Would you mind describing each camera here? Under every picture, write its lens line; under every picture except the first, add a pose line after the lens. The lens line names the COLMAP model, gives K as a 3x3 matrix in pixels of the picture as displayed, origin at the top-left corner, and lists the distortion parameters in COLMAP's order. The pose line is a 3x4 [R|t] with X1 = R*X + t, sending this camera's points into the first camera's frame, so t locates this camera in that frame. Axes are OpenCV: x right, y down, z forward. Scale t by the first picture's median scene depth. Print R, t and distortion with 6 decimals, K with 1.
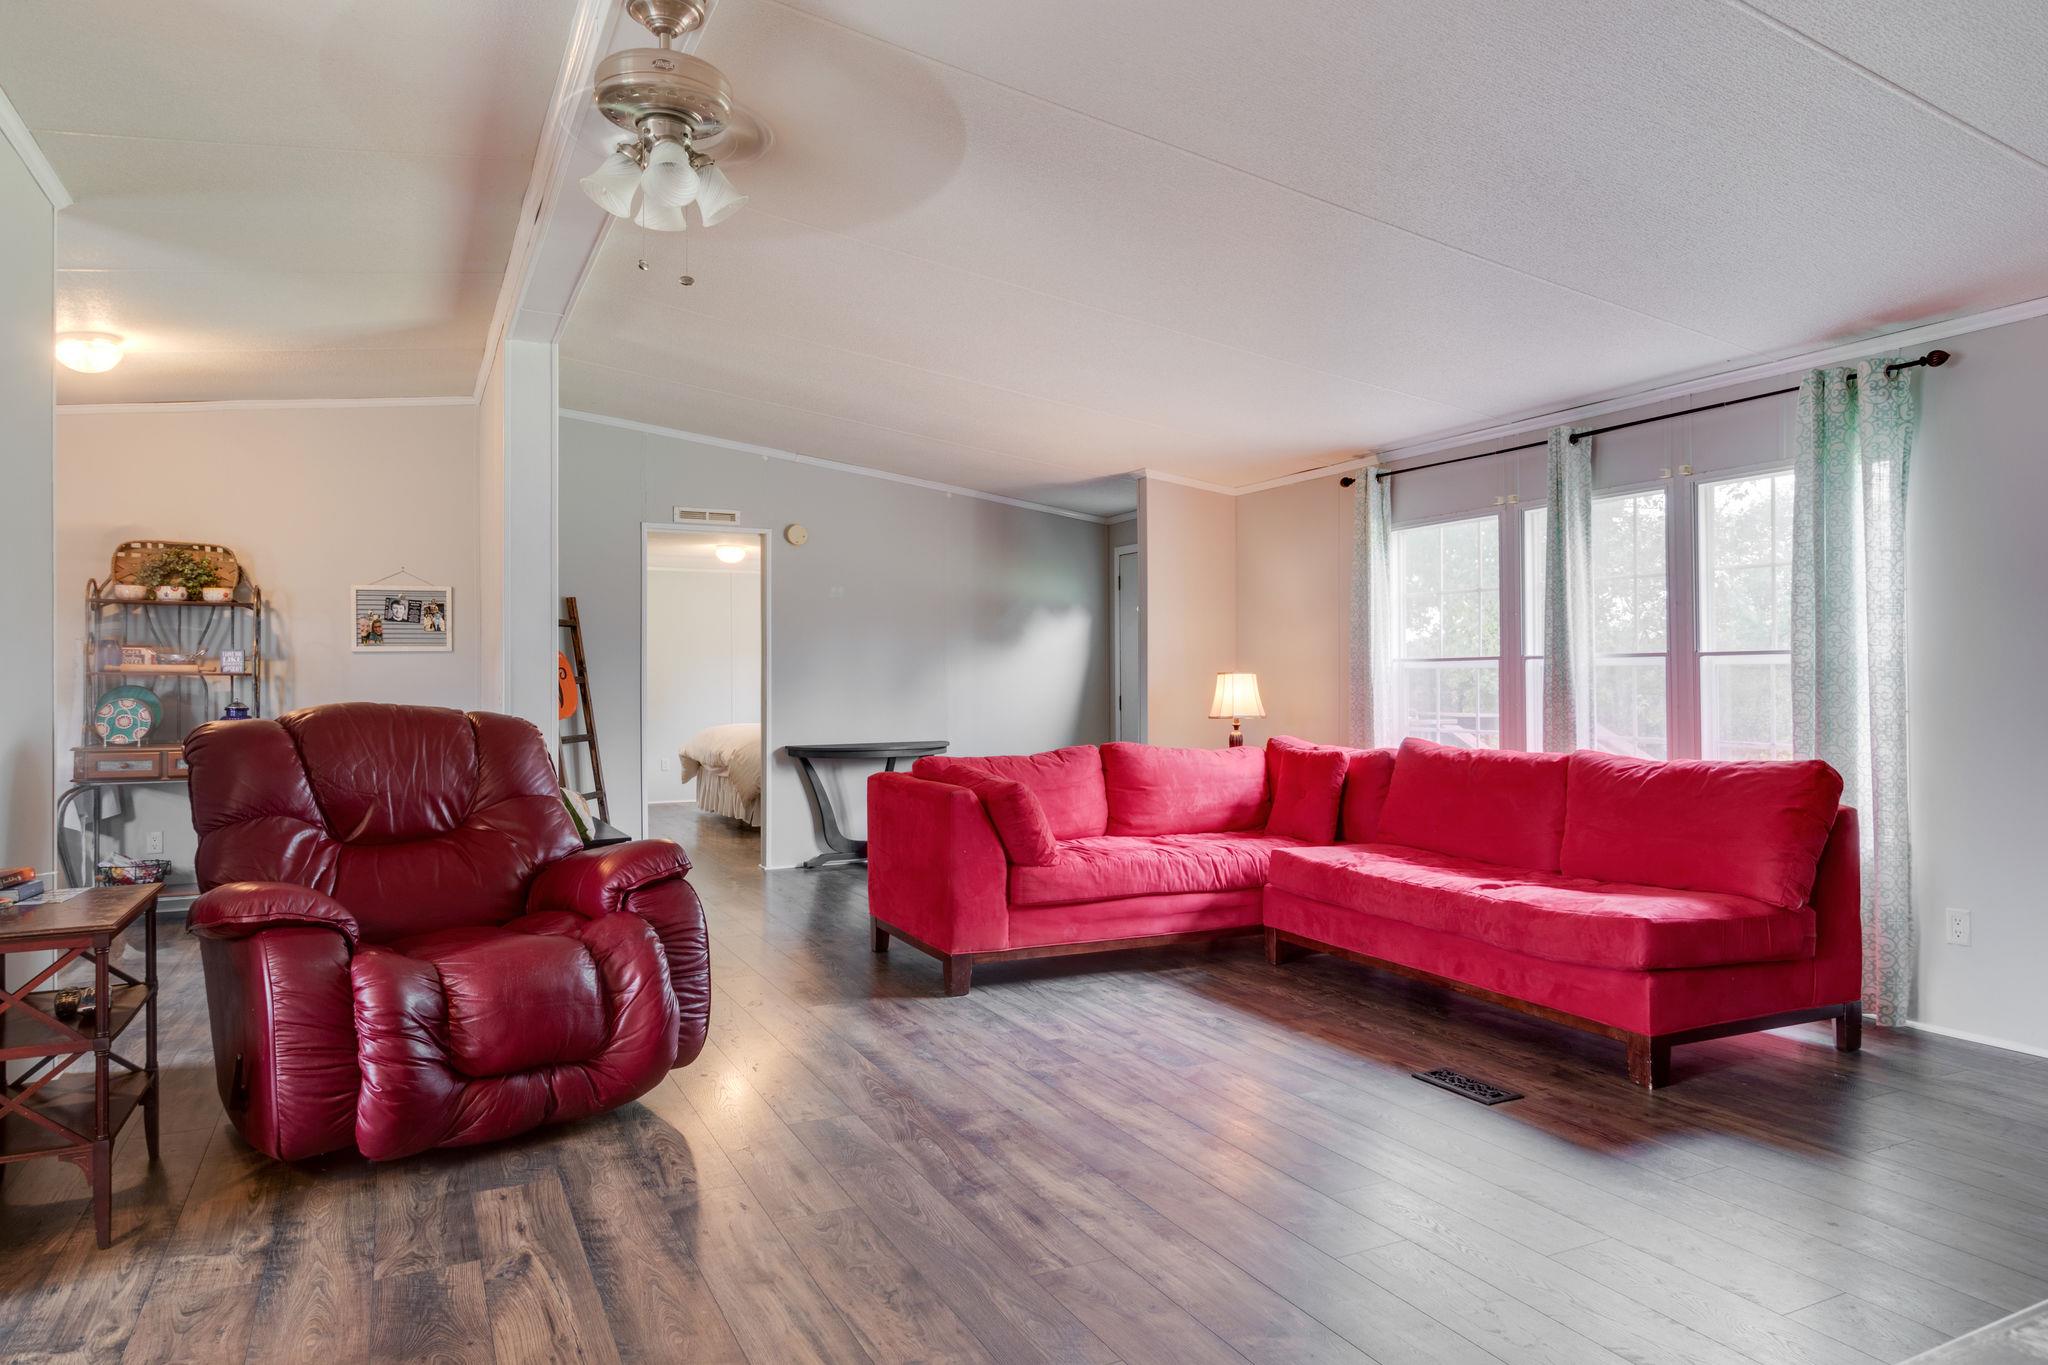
lens RADIAL K [[1216.7, 0, 1015.6], [0, 1216.7, 678.8], [0, 0, 1]] dist [0.000600, -0.000389]
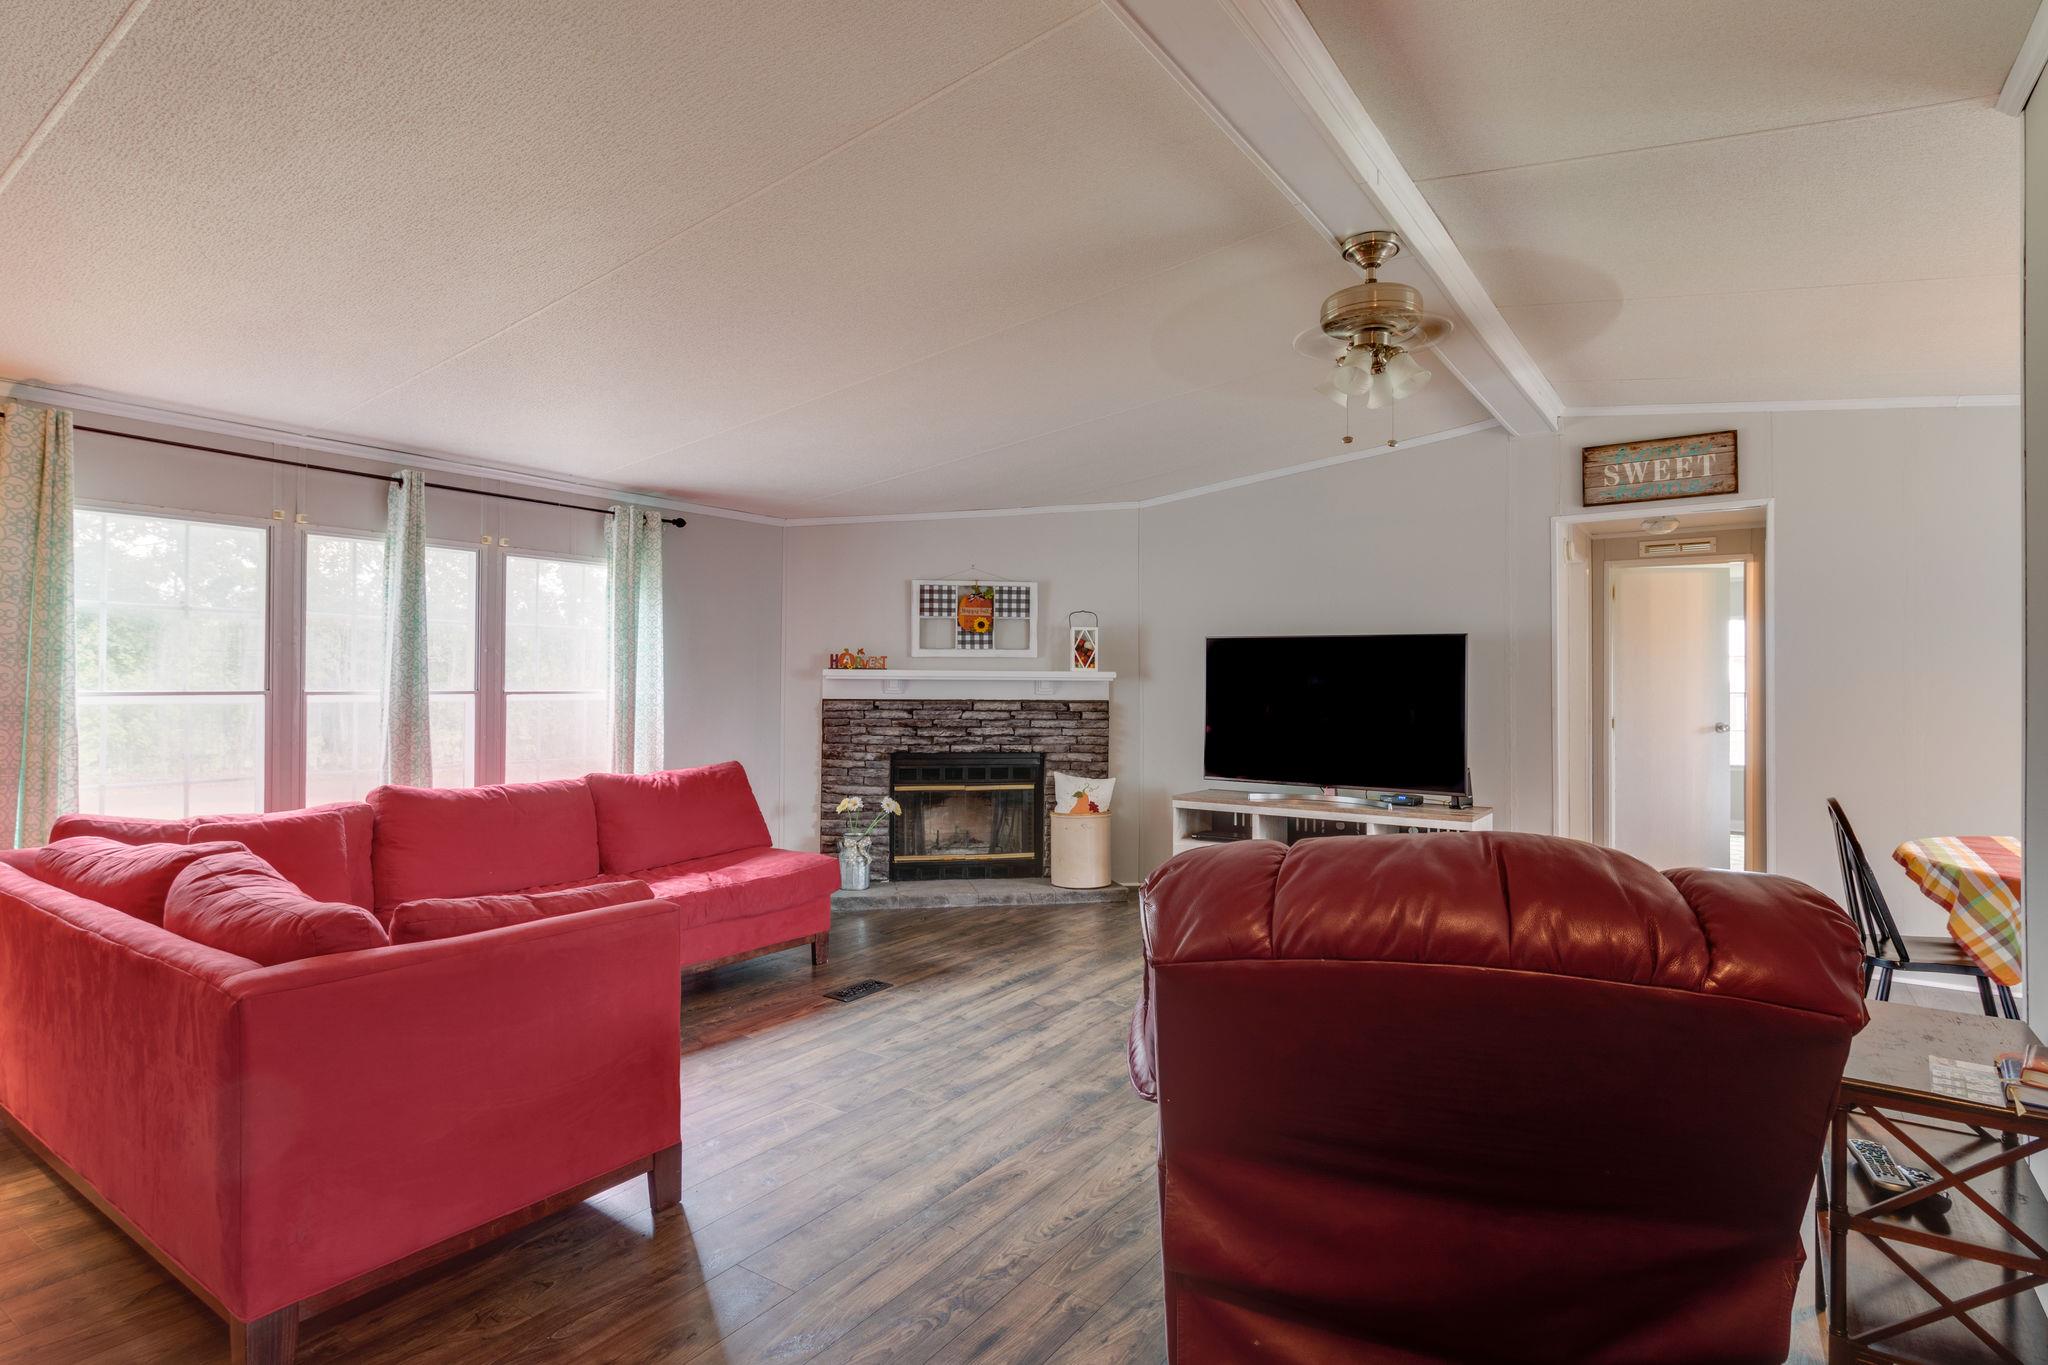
lens RADIAL K [[1076.1, 0, 1013.8], [0, 1076.1, 676.8], [0, 0, 1]] dist [0.010266, 0.000776]
pose [[-0.476703, 0.010871, 0.878997, -0.821098], [0.000954, 0.999929, -0.011849, -0.031200], [-0.879064, -0.004809, -0.476680, 1.366548]]
